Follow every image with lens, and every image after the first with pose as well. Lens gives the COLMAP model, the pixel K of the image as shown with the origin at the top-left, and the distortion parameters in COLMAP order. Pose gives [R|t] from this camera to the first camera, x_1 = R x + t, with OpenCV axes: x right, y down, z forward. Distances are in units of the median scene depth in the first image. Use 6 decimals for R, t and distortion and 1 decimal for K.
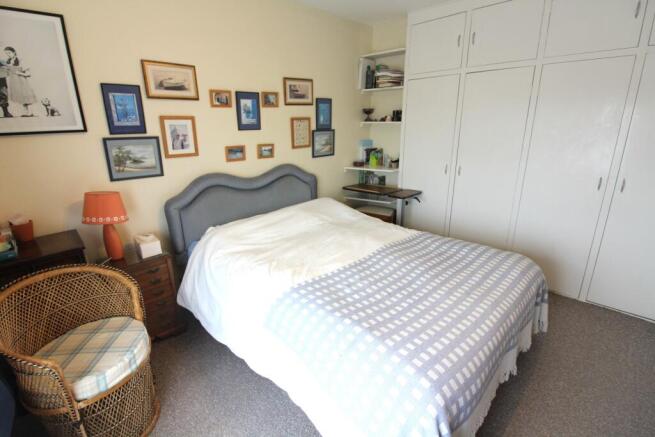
lens RADIAL K [[301.4, 0, 319.8], [0, 301.4, 217.0], [0, 0, 1]] dist [-0.000058, -0.014312]
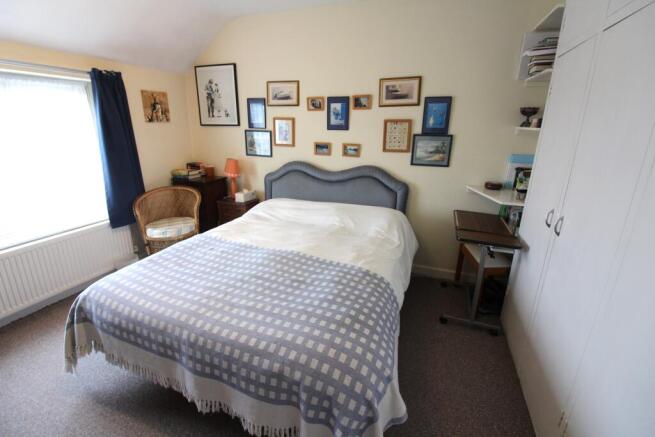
lens RADIAL K [[301.4, 0, 319.8], [0, 301.4, 217.0], [0, 0, 1]] dist [-0.000058, -0.014312]
pose [[0.416321, 0.284063, -0.863704, 0.810086], [-0.290575, 0.941692, 0.169650, -0.151068], [0.861535, 0.180342, 0.474588, 0.456010]]
